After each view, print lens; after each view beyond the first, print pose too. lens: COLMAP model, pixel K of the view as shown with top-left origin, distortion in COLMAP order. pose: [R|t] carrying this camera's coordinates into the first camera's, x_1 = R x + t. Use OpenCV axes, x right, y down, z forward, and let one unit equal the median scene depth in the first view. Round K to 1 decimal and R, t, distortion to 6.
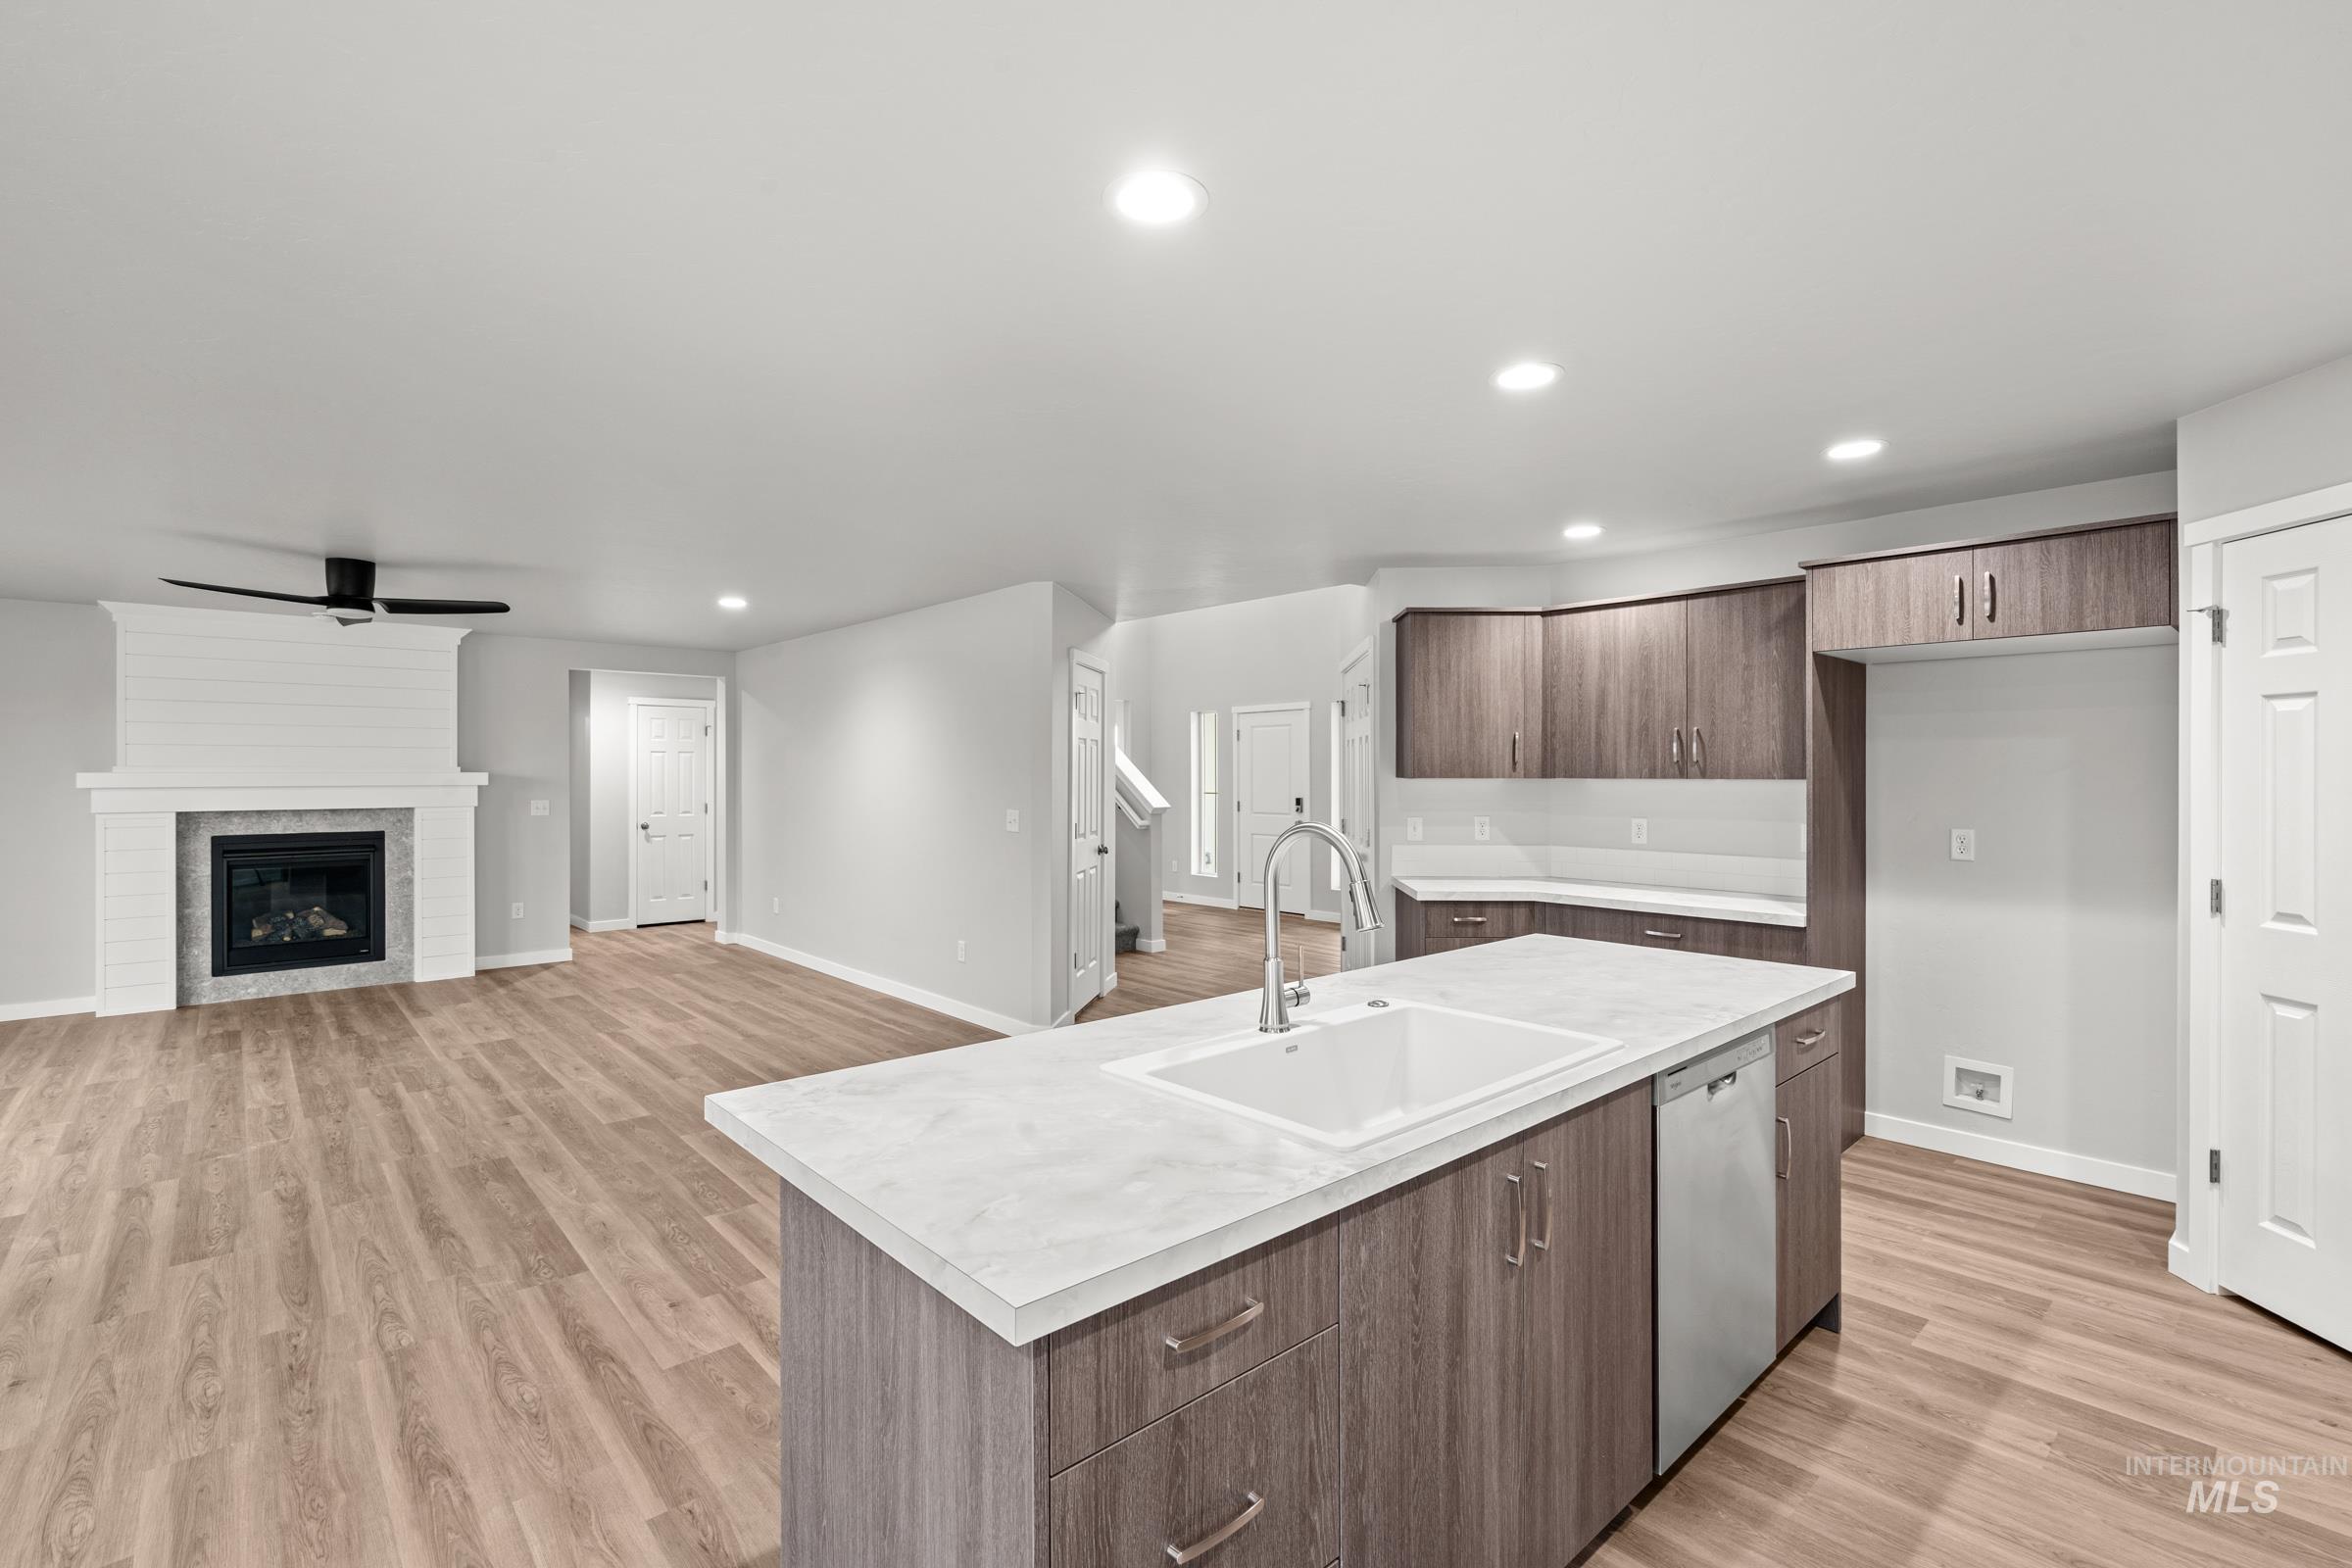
lens RADIAL K [[1072.1, 0, 1177.6], [0, 1072.1, 786.6], [0, 0, 1]] dist [-0.005046, -0.000708]
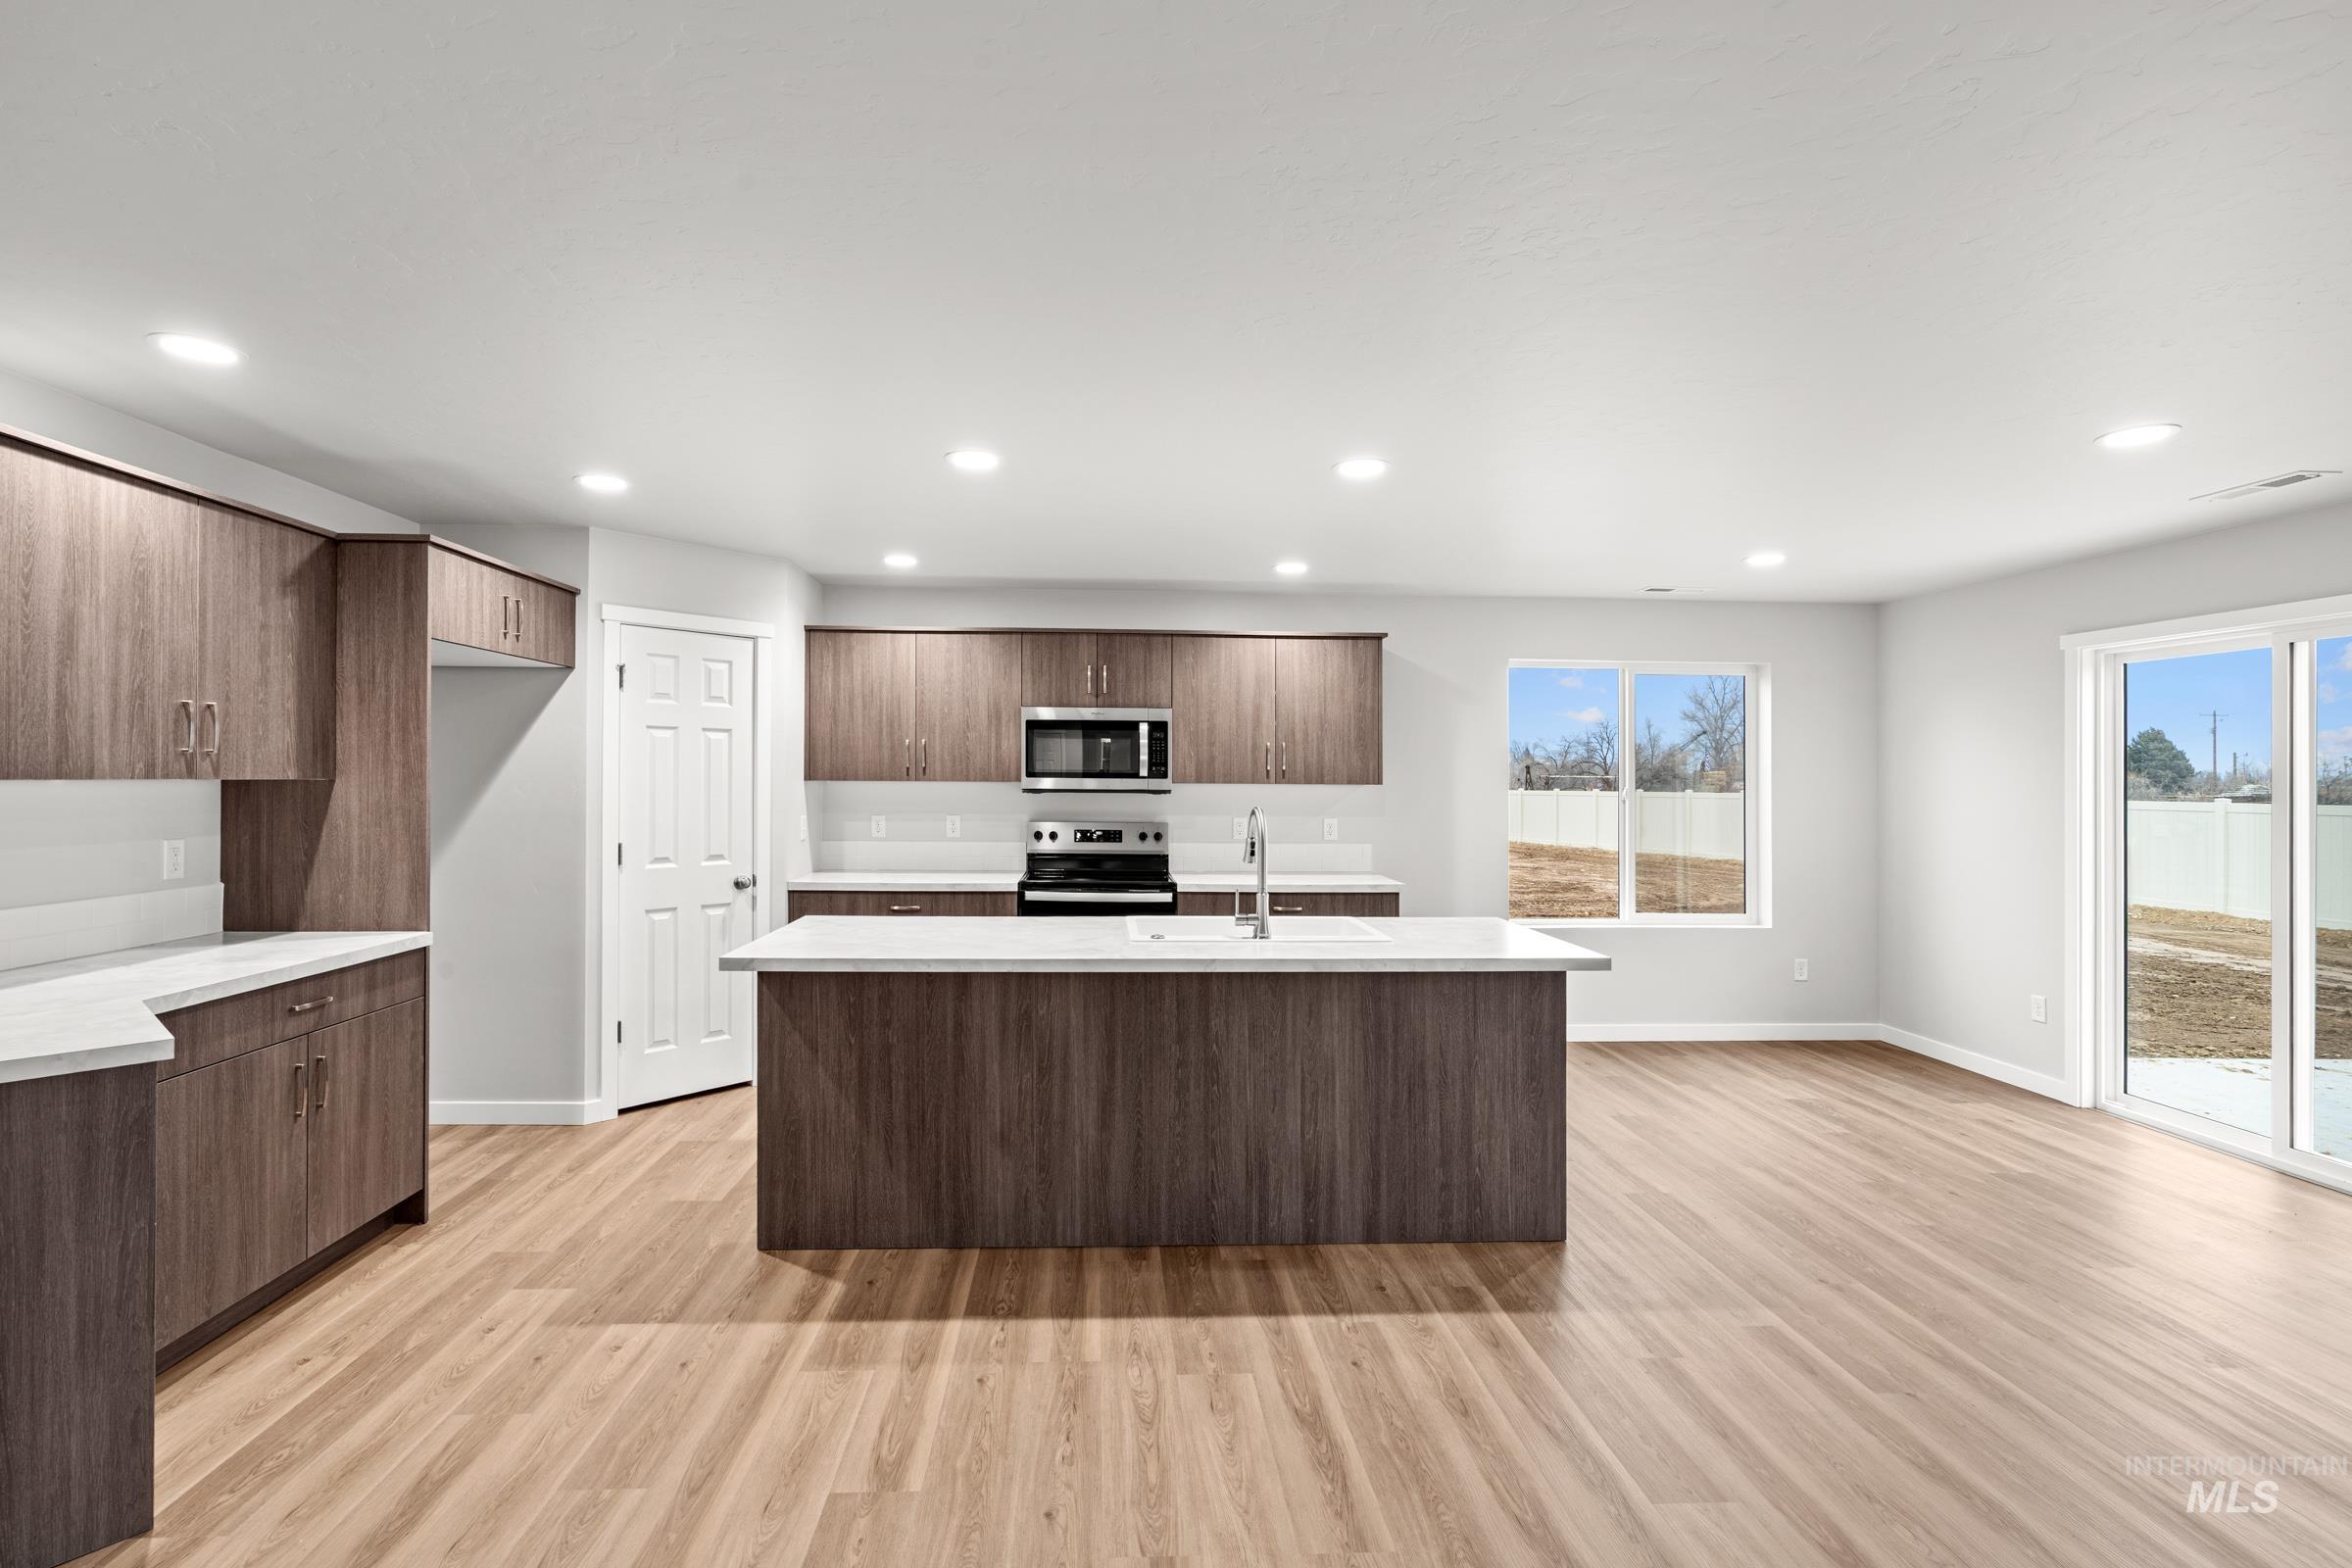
lens RADIAL K [[1072.1, 0, 1176.3], [0, 1072.1, 746.1], [0, 0, 1]] dist [-0.005046, -0.000708]
pose [[-0.797776, 0.009897, 0.602873, -0.410225], [-0.002320, 0.999807, -0.019484, -0.017105], [-0.602950, -0.016943, -0.797599, 1.217405]]
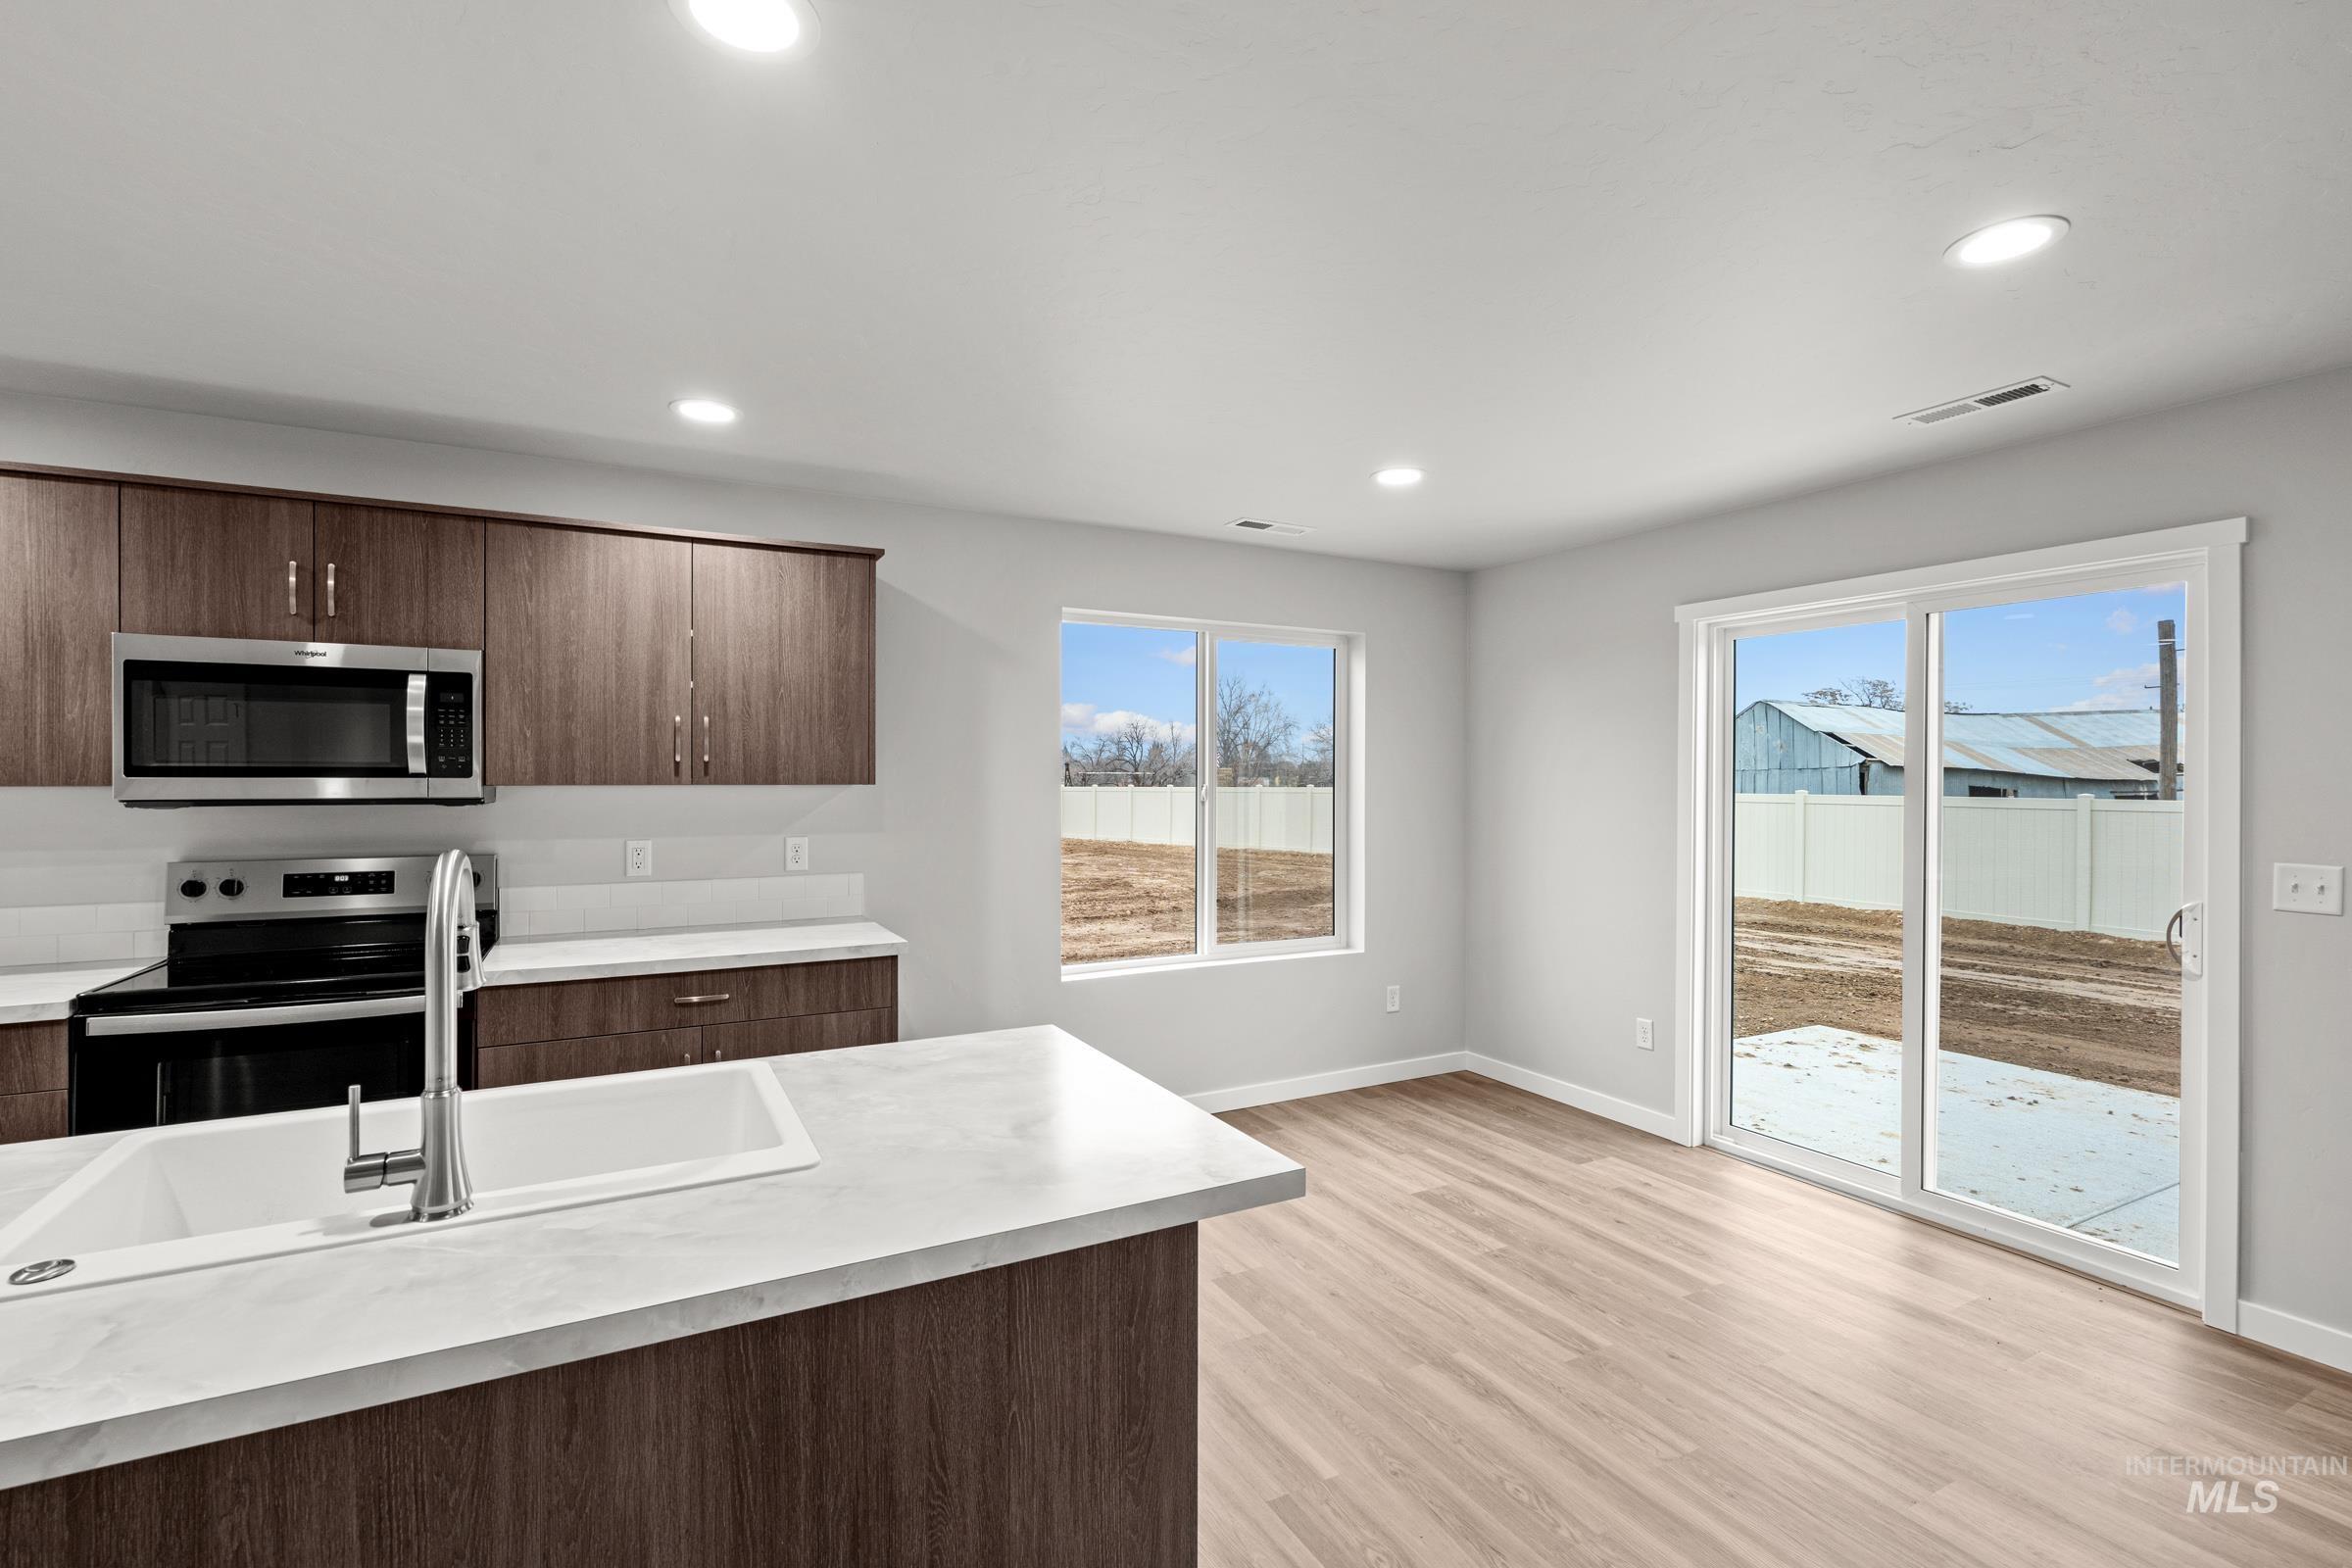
lens RADIAL K [[1072.1, 0, 1180.5], [0, 1072.1, 772.7], [0, 0, 1]] dist [-0.005046, -0.000708]
pose [[-0.974785, -0.002101, 0.223135, -0.196165], [-0.000523, 0.999974, 0.007129, -0.009808], [-0.223145, 0.006833, -0.974761, 0.667142]]
